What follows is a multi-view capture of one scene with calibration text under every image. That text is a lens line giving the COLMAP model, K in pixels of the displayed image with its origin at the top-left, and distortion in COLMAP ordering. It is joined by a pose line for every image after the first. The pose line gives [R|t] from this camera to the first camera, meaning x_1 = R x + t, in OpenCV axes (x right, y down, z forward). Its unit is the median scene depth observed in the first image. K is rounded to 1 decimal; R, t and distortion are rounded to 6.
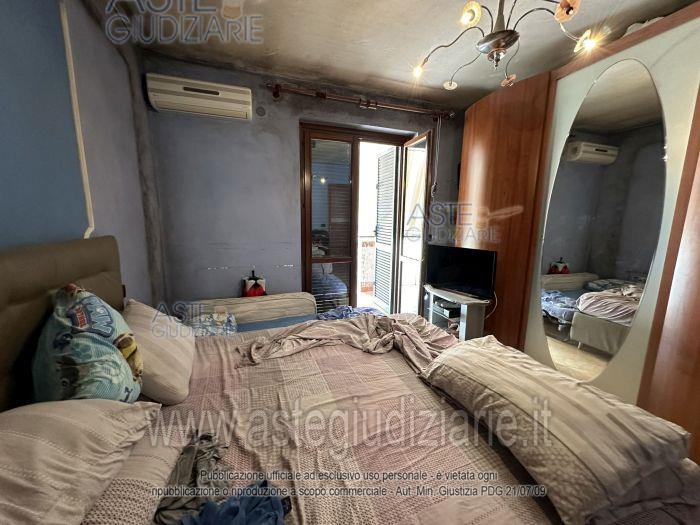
lens RADIAL K [[278.6, 0, 349.9], [0, 278.6, 262.2], [0, 0, 1]] dist [0.001130, -0.000120]
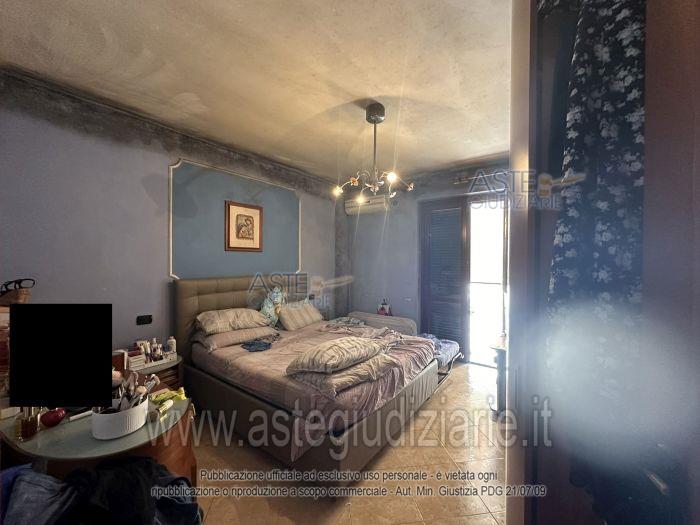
lens RADIAL K [[278.6, 0, 349.0], [0, 278.6, 262.7], [0, 0, 1]] dist [0.001130, -0.000120]
pose [[0.570545, -0.010759, -0.821196, 0.870005], [-0.124546, 0.987216, -0.099466, 0.006890], [0.811768, 0.159026, 0.561911, -0.092477]]
